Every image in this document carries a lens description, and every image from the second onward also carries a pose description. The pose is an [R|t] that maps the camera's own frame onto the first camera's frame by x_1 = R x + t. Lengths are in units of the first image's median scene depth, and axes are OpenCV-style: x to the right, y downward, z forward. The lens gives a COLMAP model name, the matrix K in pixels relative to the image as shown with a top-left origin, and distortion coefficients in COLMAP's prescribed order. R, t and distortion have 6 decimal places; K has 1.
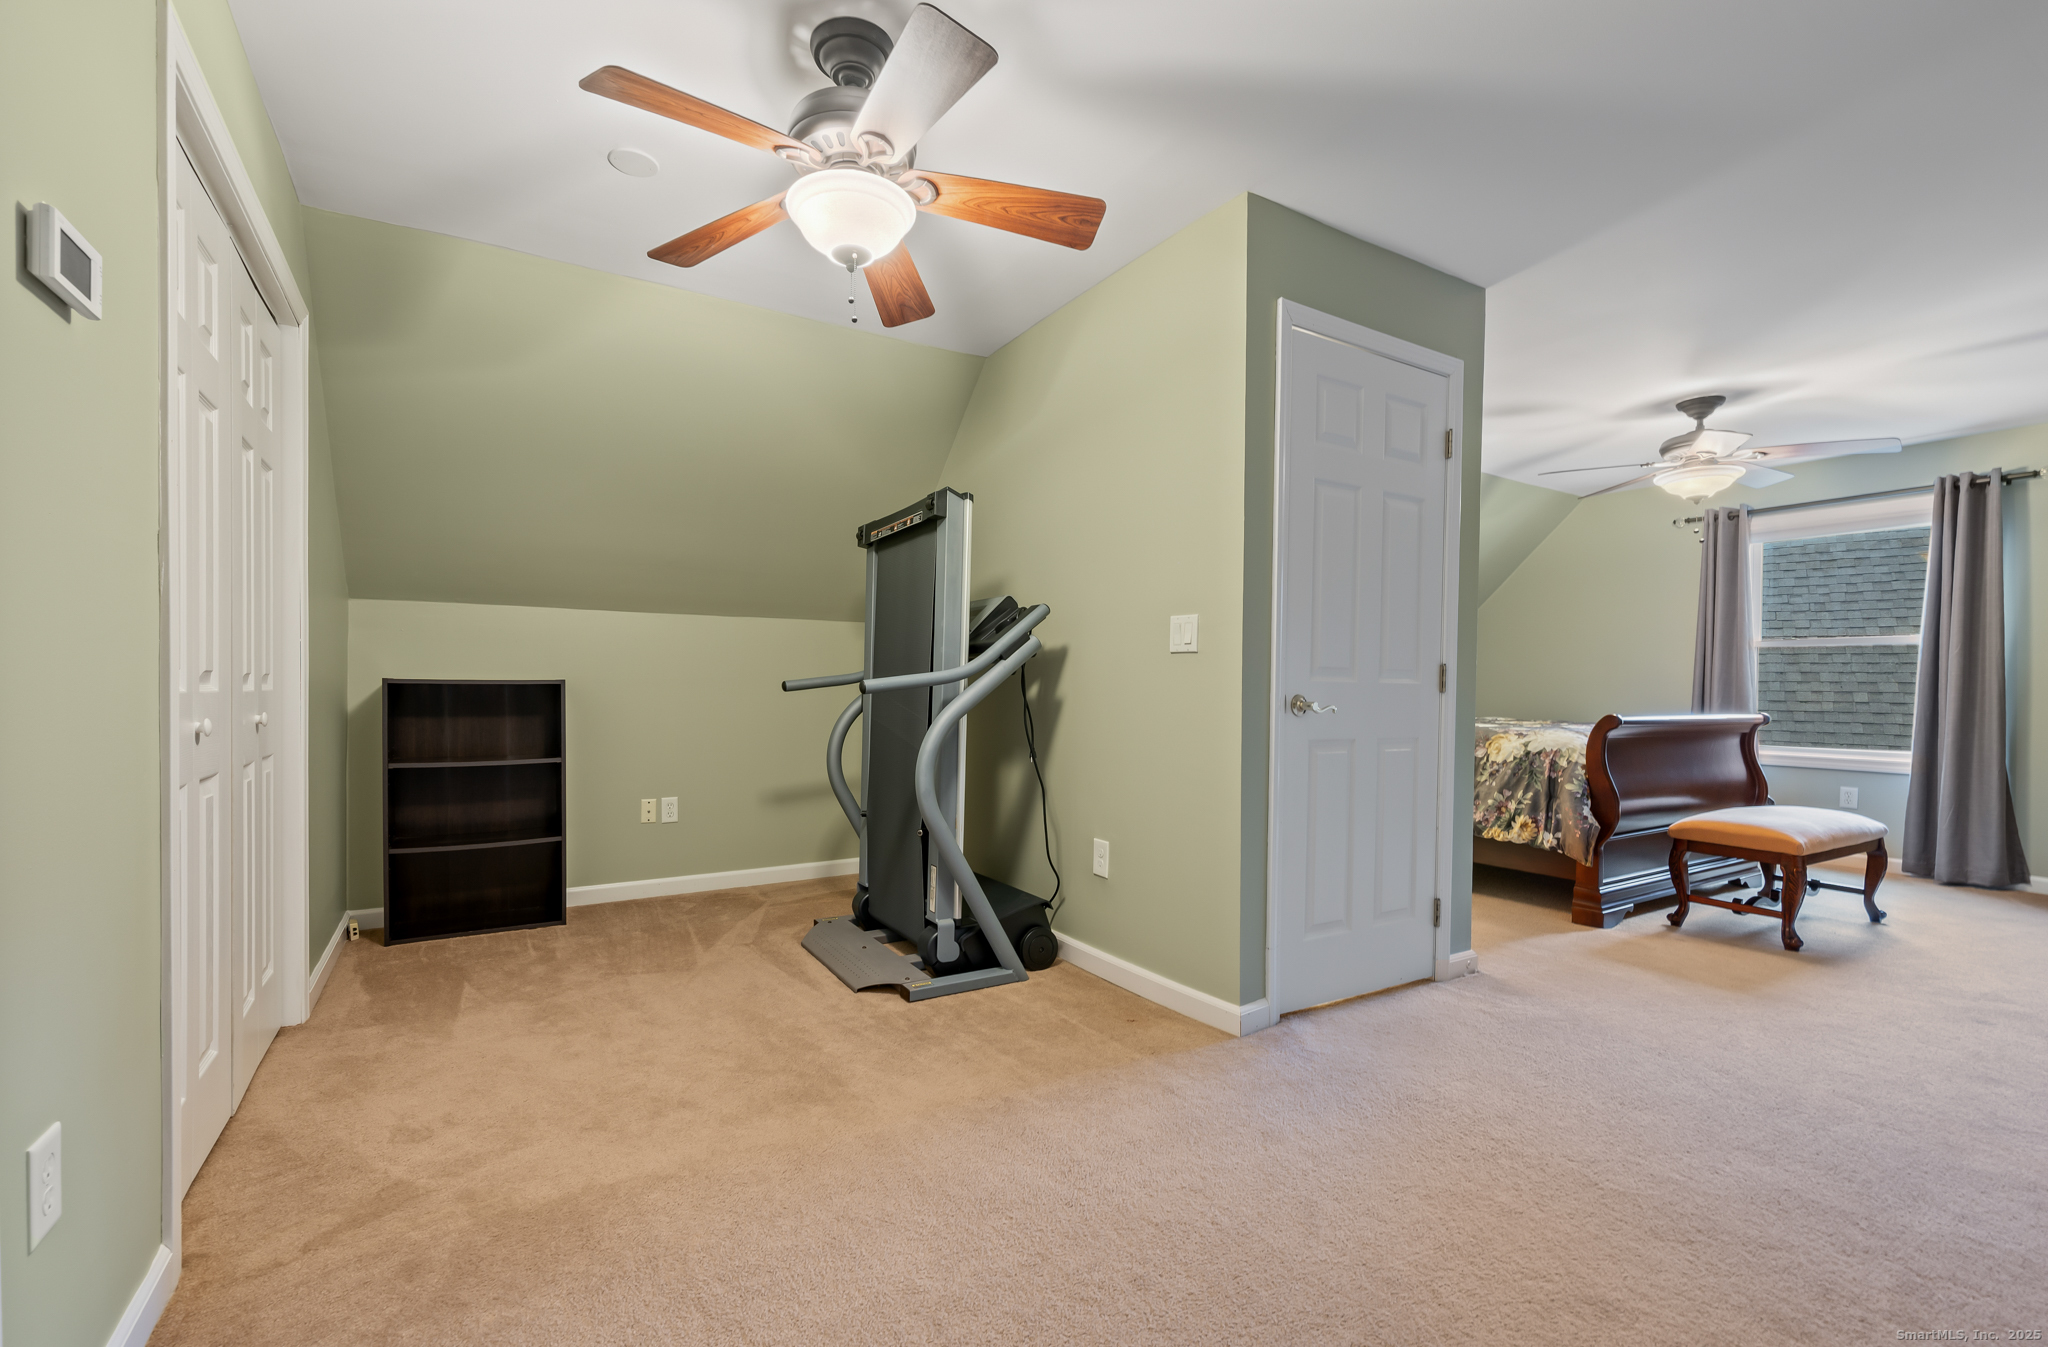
lens RADIAL K [[887.4, 0, 1020.1], [0, 887.4, 699.3], [0, 0, 1]] dist [-0.001722, -0.000237]
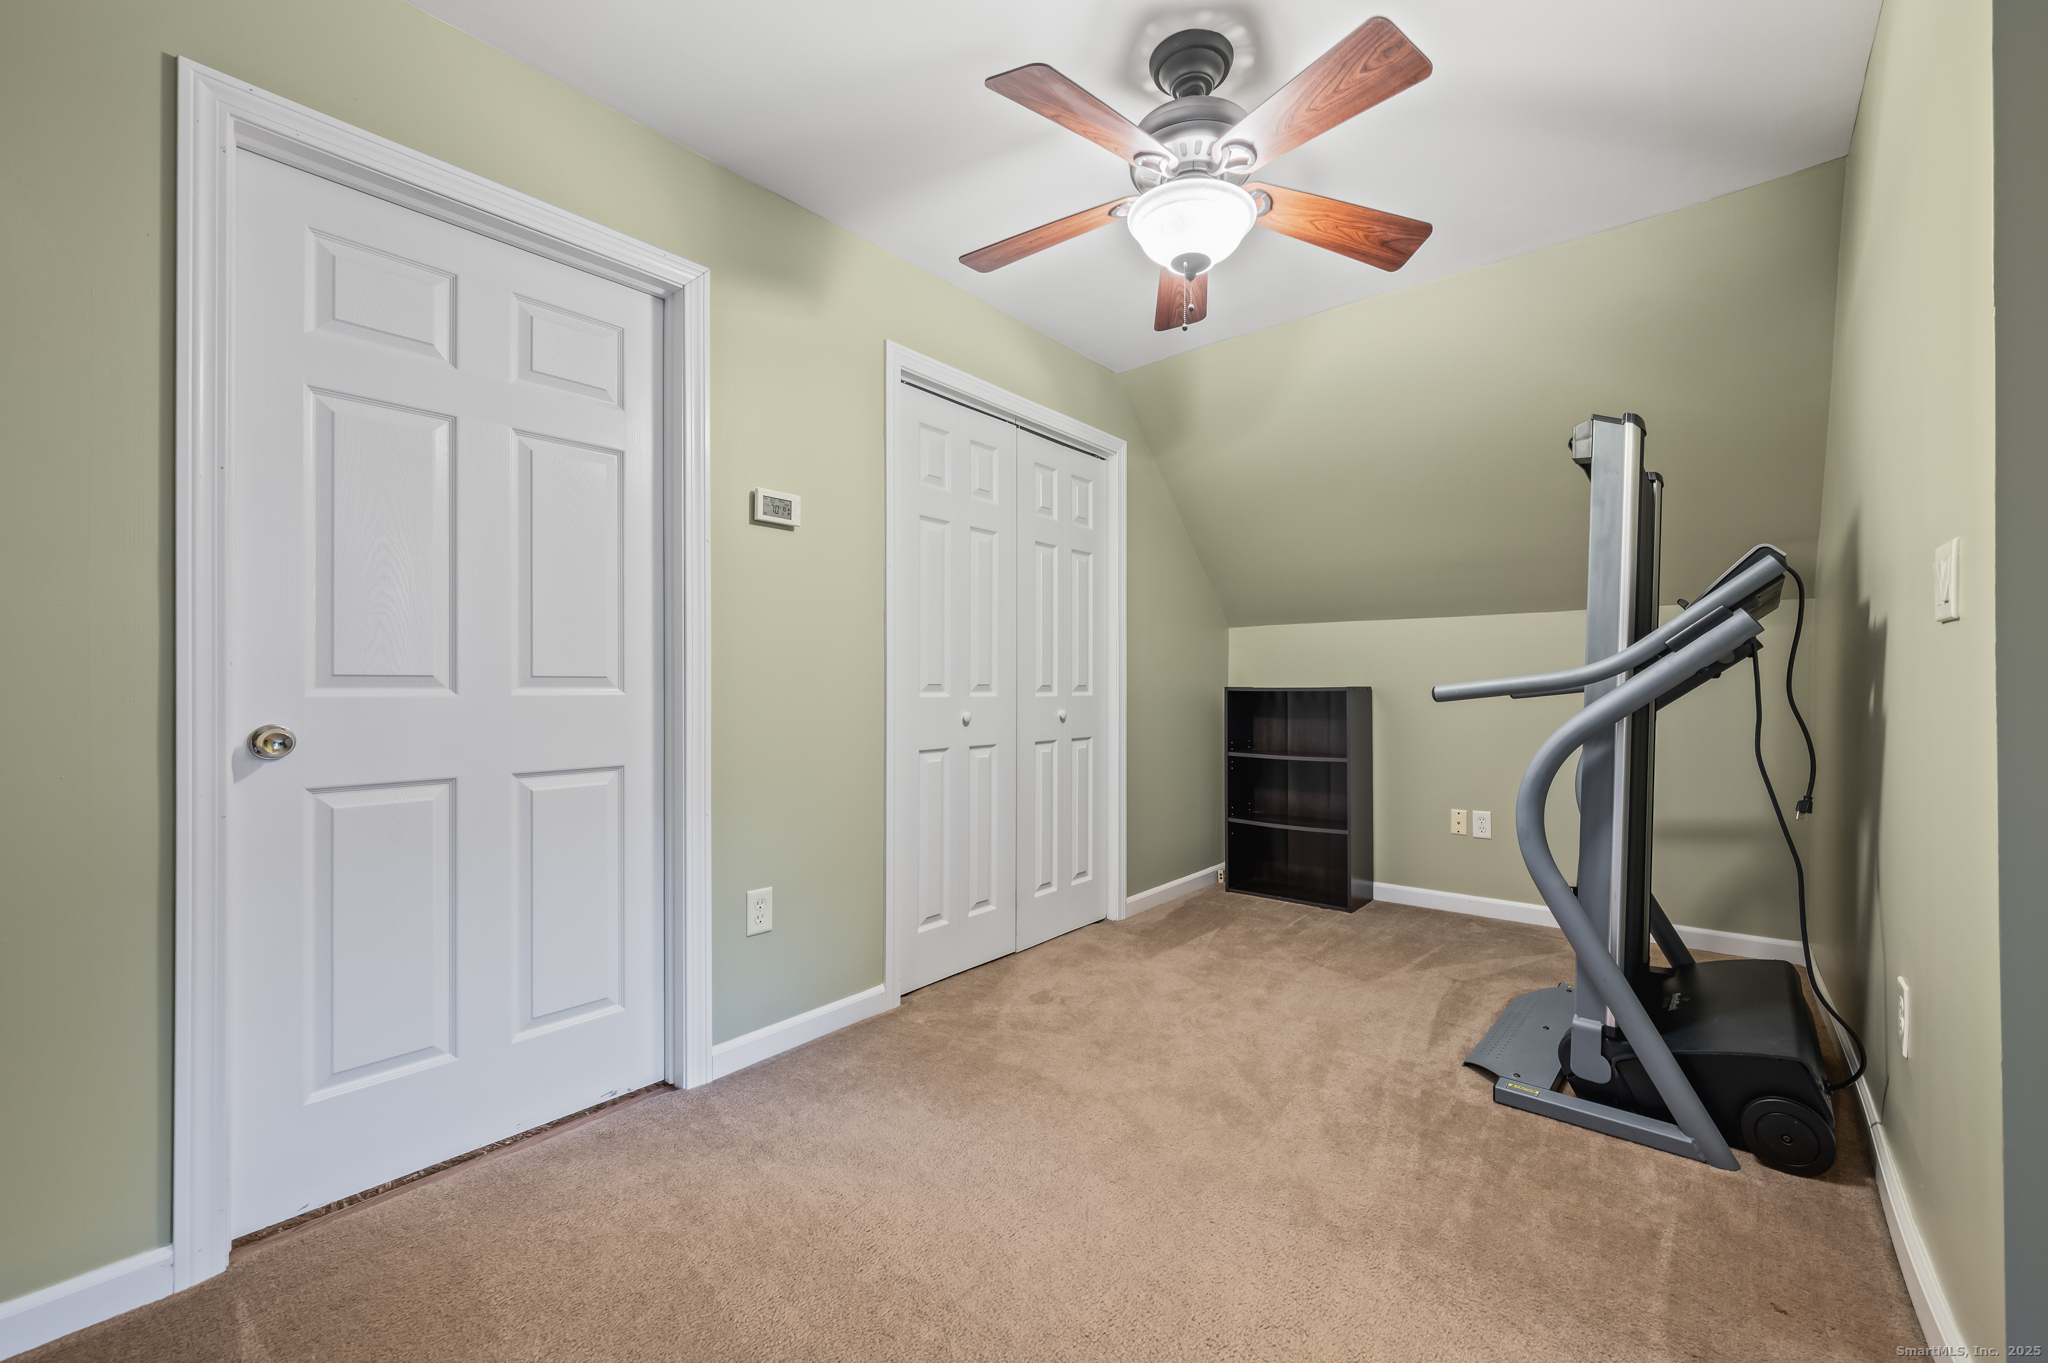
lens RADIAL K [[840.9, 0, 984.8], [0, 840.9, 679.8], [0, 0, 1]] dist [0.002212, 0.000259]
pose [[0.290725, -0.015570, -0.956680, 0.456790], [-0.011941, 0.999731, -0.019899, -0.005953], [0.956732, 0.017209, 0.290461, 0.358388]]
